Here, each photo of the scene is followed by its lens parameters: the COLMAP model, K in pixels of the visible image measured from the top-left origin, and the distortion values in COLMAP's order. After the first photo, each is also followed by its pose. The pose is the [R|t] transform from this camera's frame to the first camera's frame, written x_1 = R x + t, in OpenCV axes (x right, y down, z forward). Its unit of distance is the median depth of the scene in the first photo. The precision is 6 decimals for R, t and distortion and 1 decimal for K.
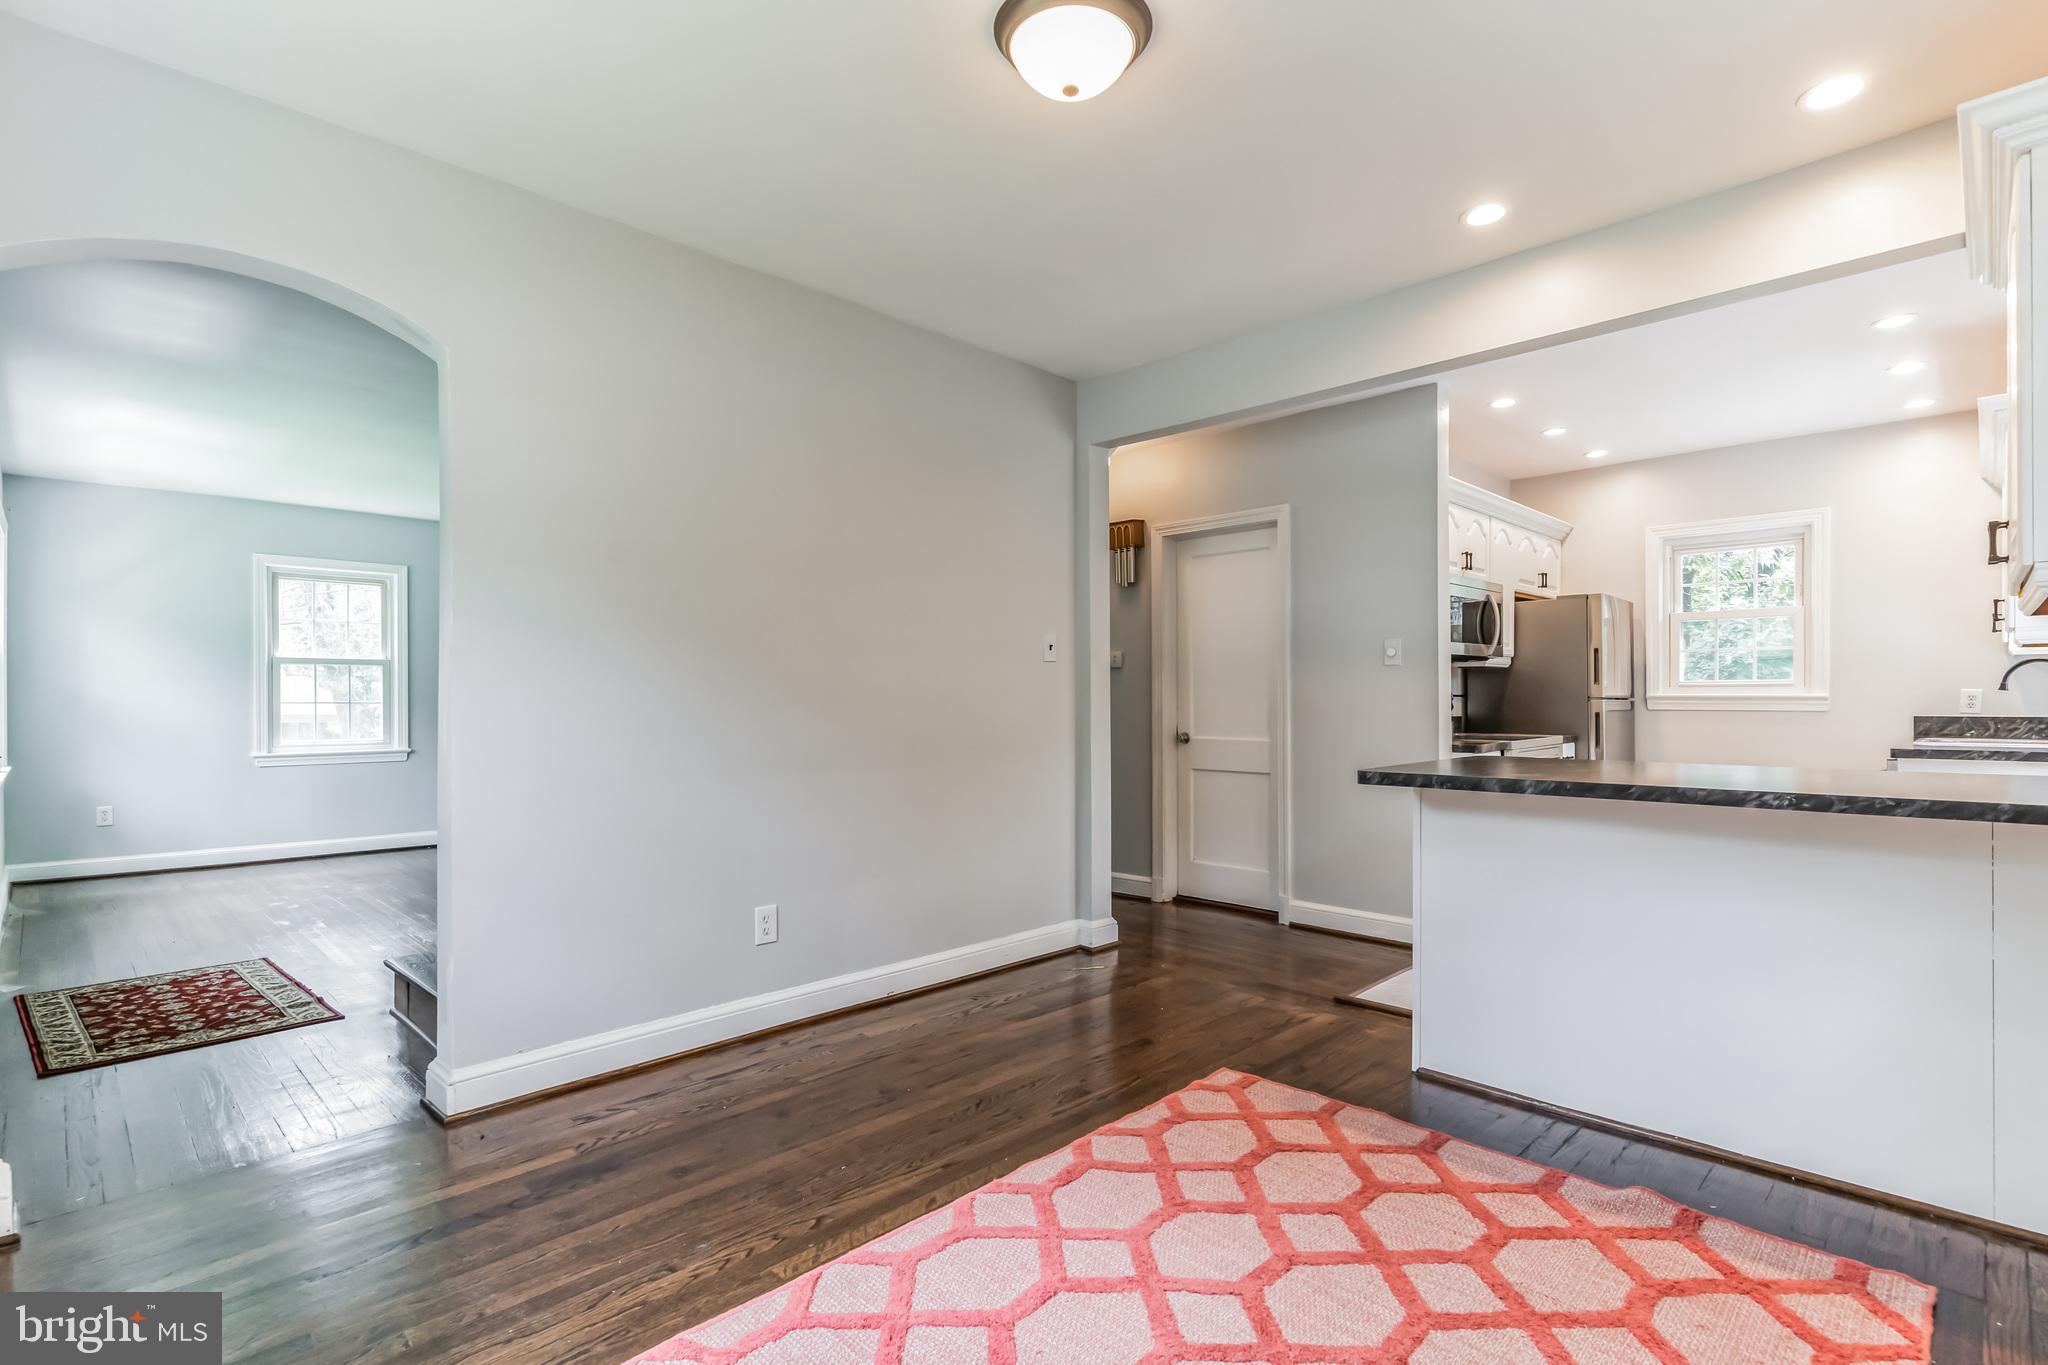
lens RADIAL K [[971.3, 0, 1004.2], [0, 971.3, 704.0], [0, 0, 1]] dist [0.000027, -0.000418]
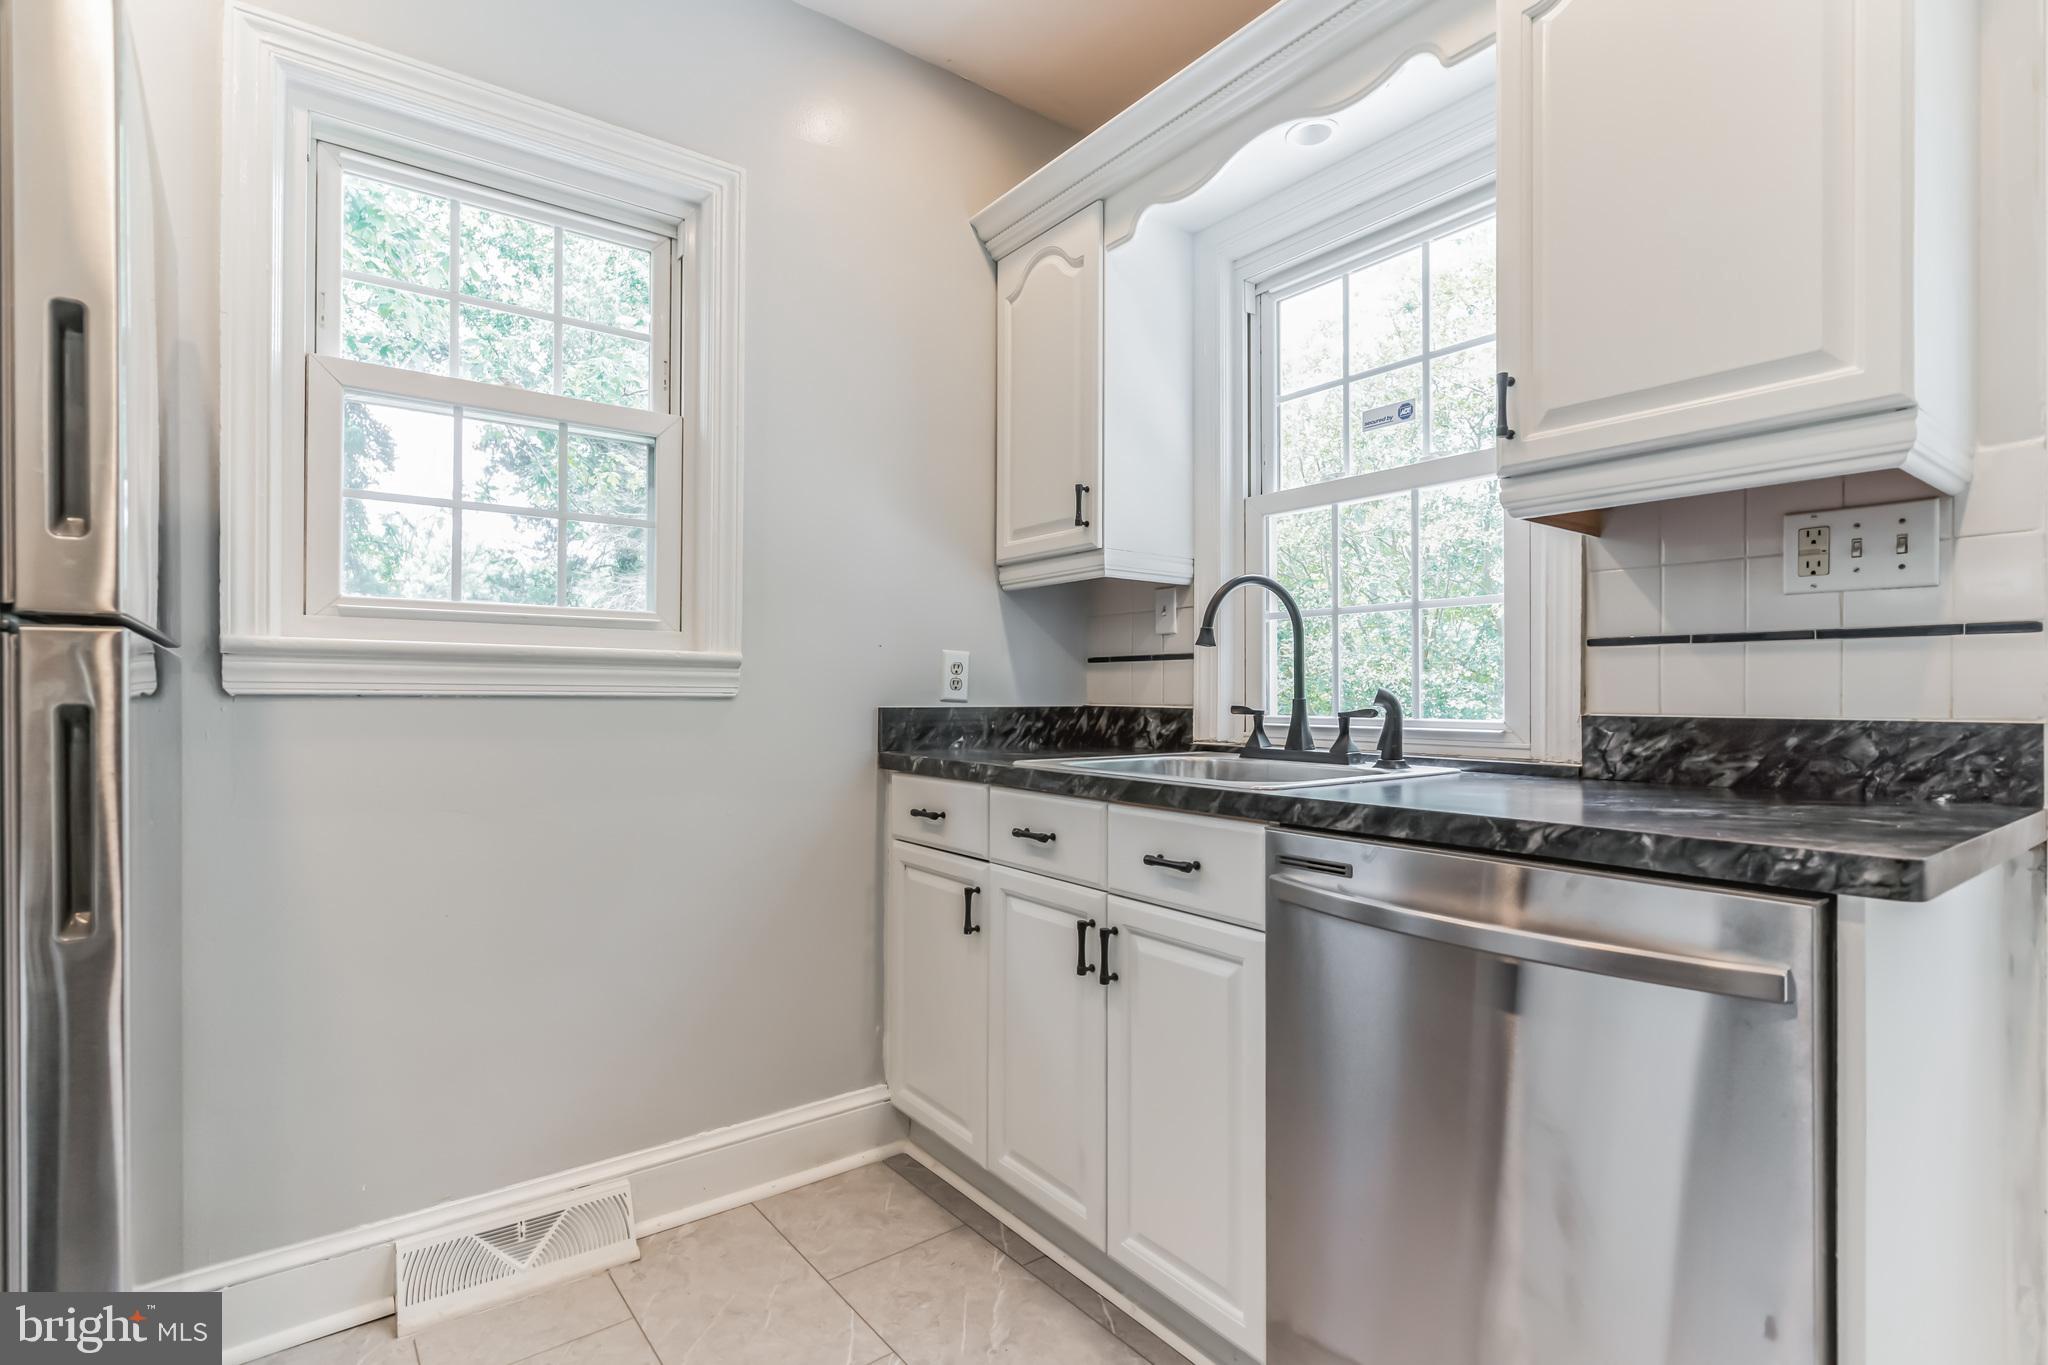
lens RADIAL K [[973.2, 0, 1005.8], [0, 973.2, 689.0], [0, 0, 1]] dist [0.003995, -0.000194]
pose [[0.145597, 0.008035, 0.989311, 0.520106], [-0.001640, 0.999968, -0.007880, 0.007555], [-0.989343, -0.000475, 0.145605, 0.904757]]
